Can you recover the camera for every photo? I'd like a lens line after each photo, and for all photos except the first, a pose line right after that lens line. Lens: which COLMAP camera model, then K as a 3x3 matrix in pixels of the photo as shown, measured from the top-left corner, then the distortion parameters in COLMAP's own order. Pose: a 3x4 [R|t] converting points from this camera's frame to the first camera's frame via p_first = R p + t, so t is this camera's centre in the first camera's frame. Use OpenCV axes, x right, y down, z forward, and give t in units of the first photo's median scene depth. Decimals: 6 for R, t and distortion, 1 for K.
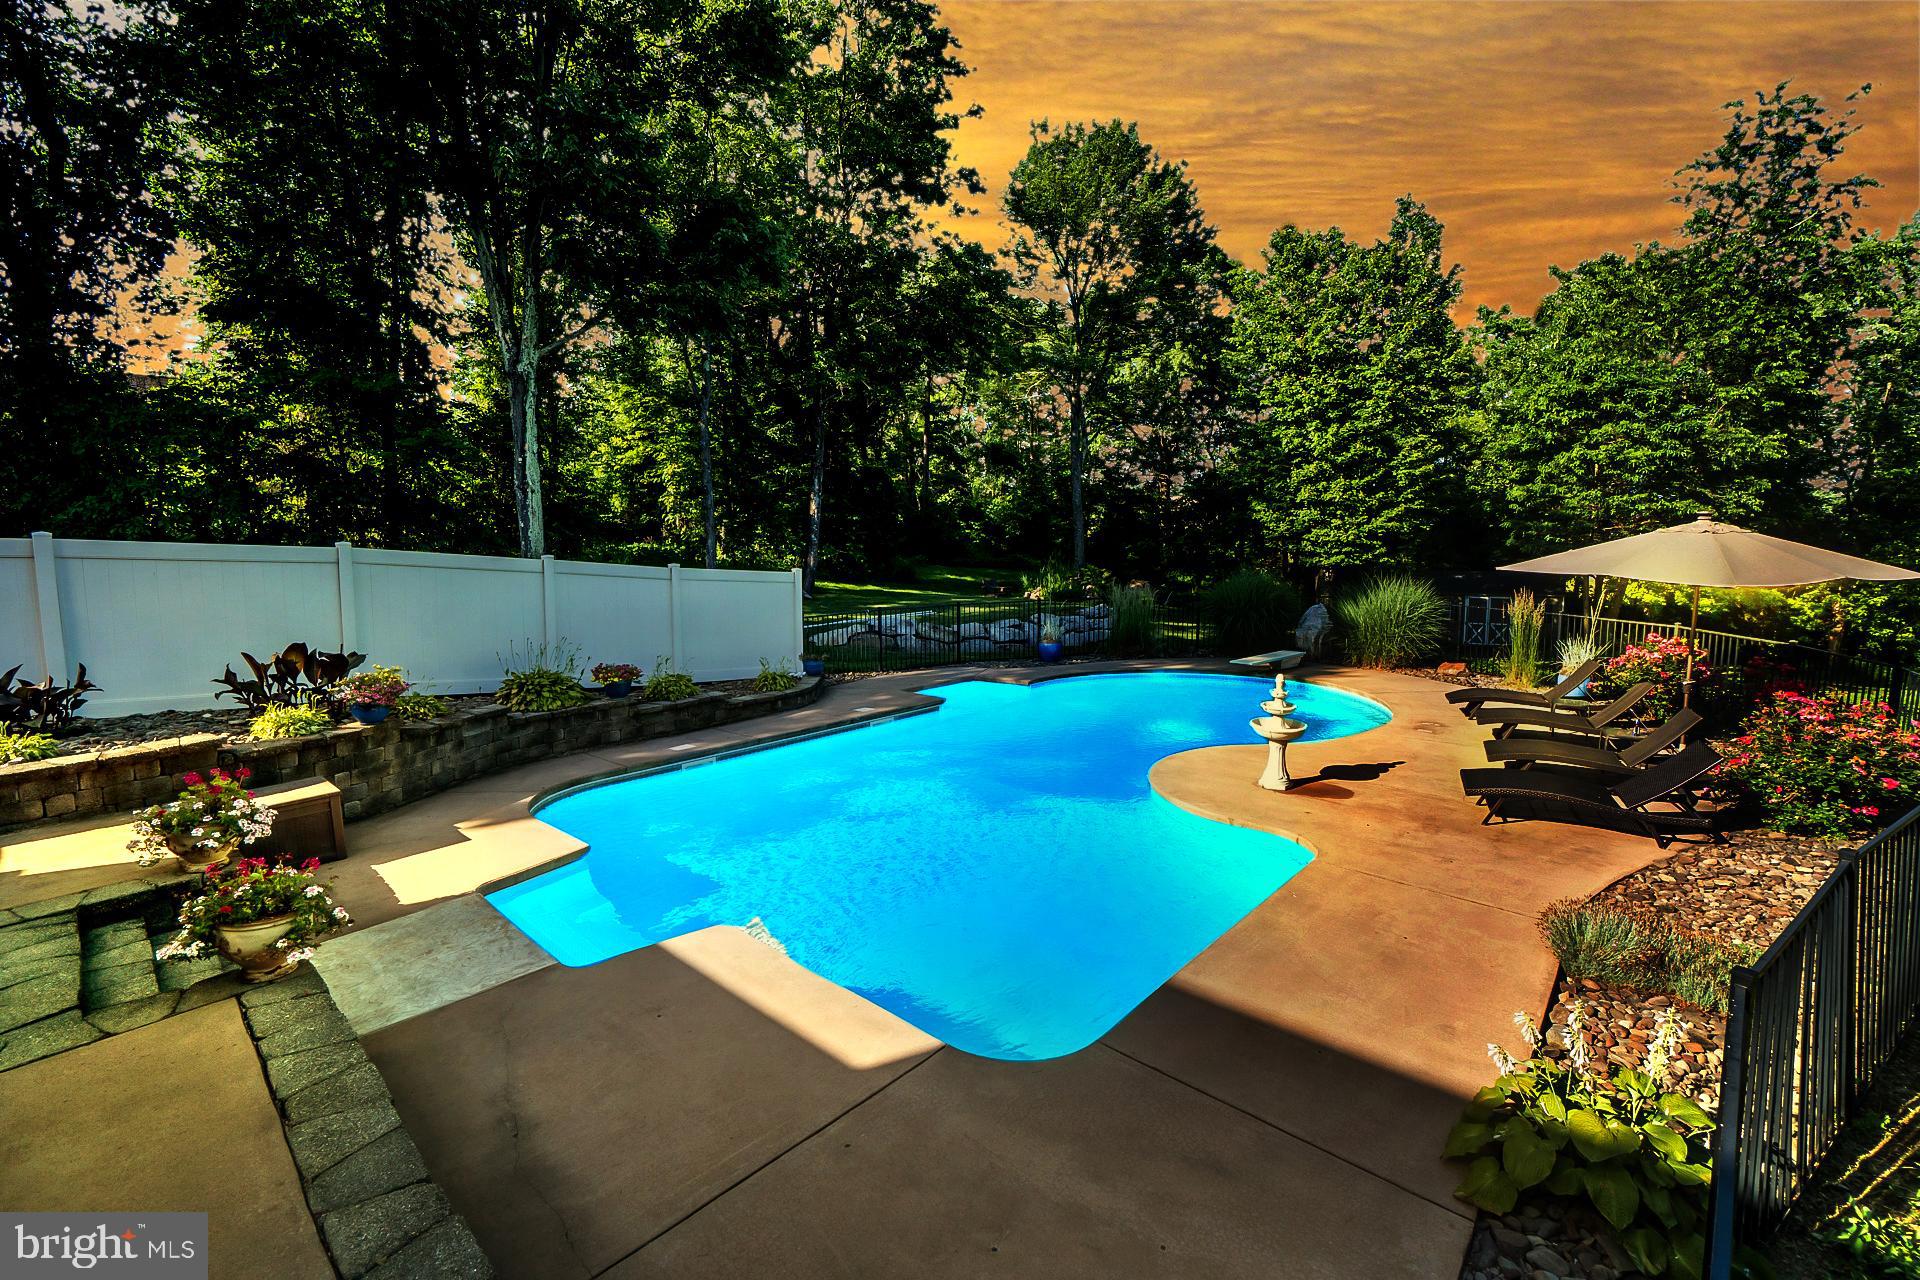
lens RADIAL K [[845.3, 0, 957.9], [0, 845.3, 615.5], [0, 0, 1]] dist [-0.052394, 0.020368]
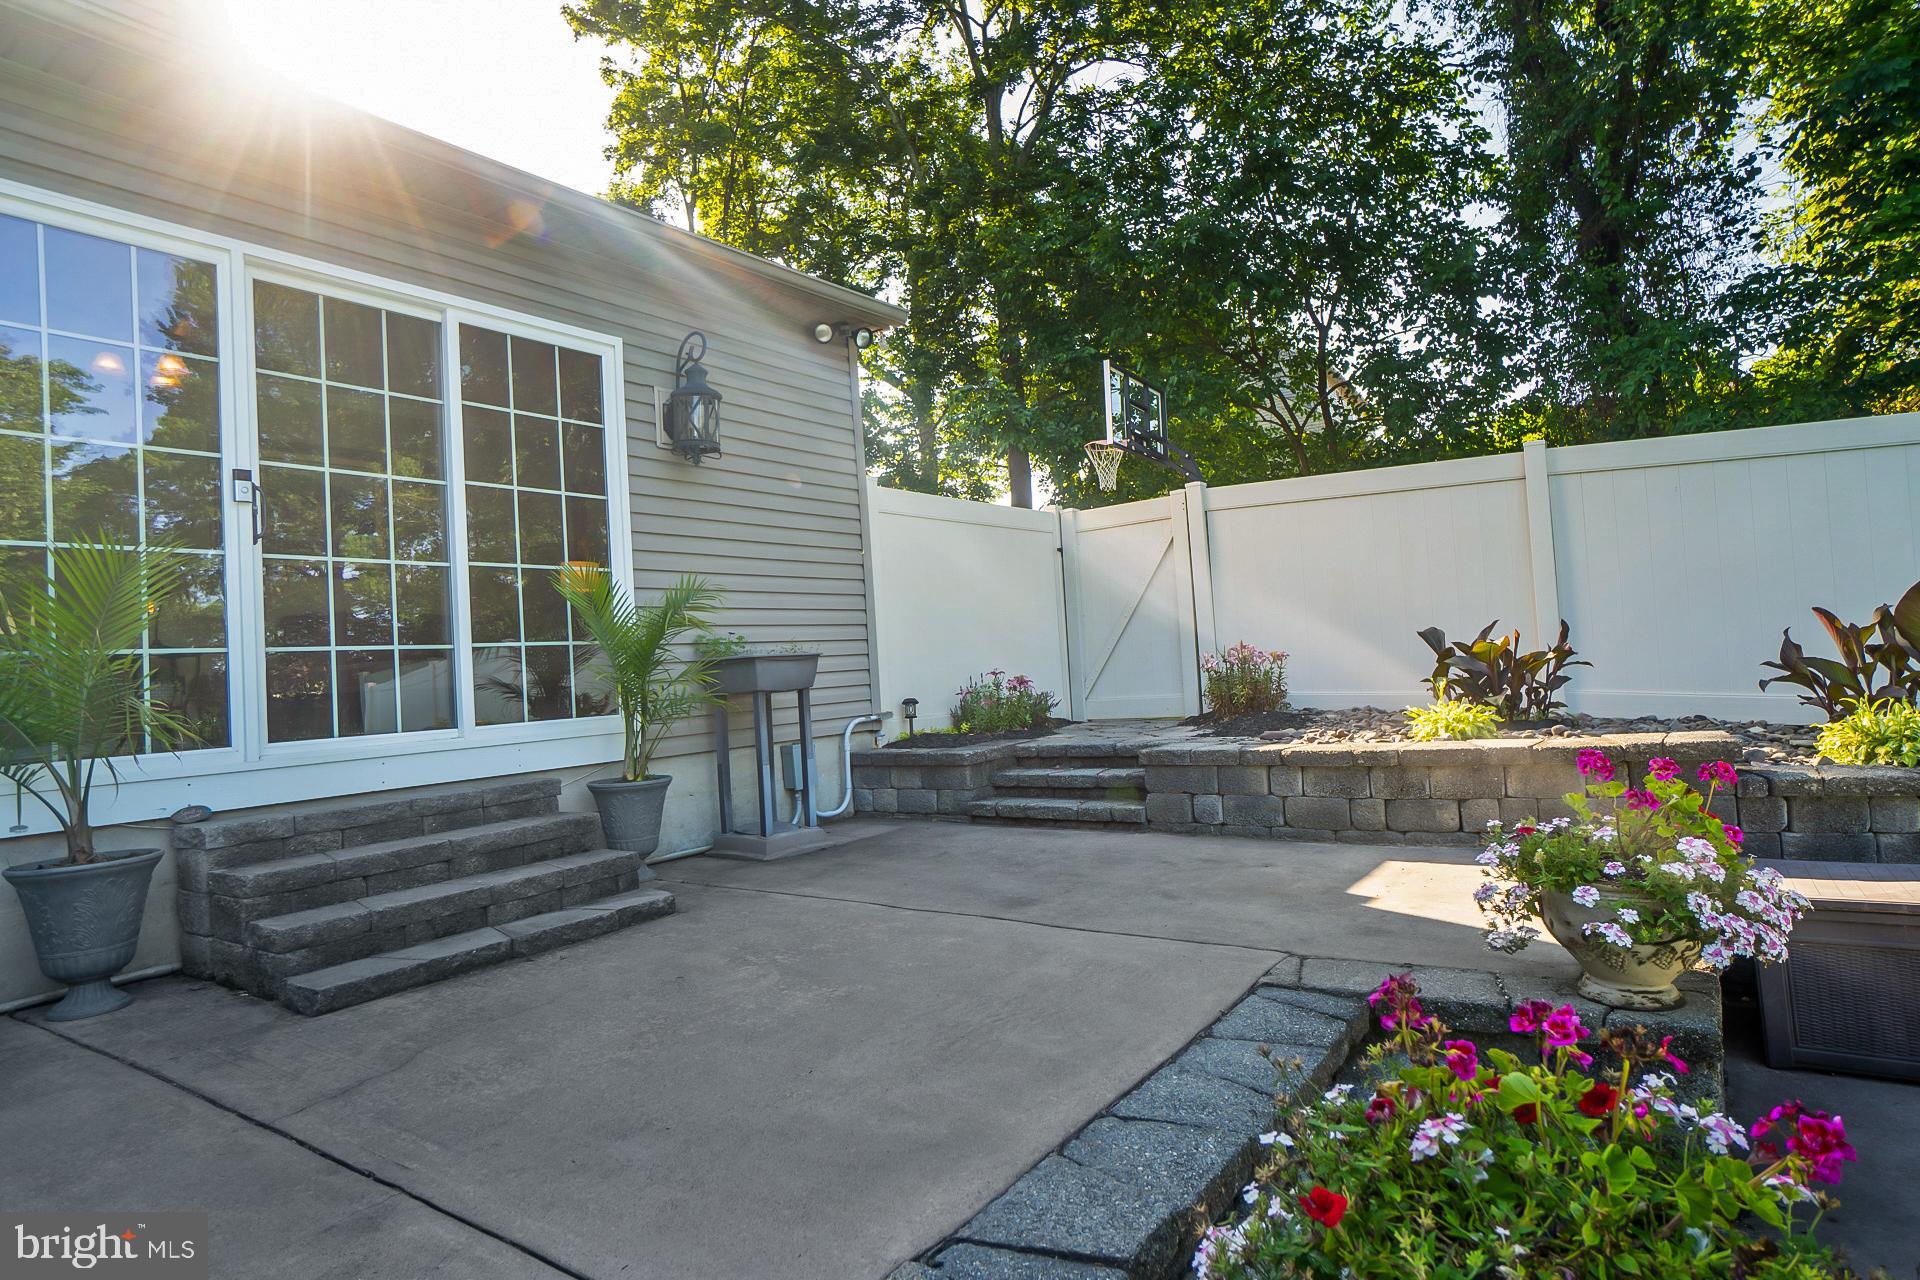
lens RADIAL K [[1039.3, 0, 960.0], [0, 1039.3, 640.0], [0, 0, 1]] dist [0.001571, 0.000315]
pose [[0.116612, -0.024788, -0.992868, -0.377324], [-0.033761, 0.999012, -0.028907, 0.134568], [0.992604, 0.036891, 0.115660, 0.517103]]
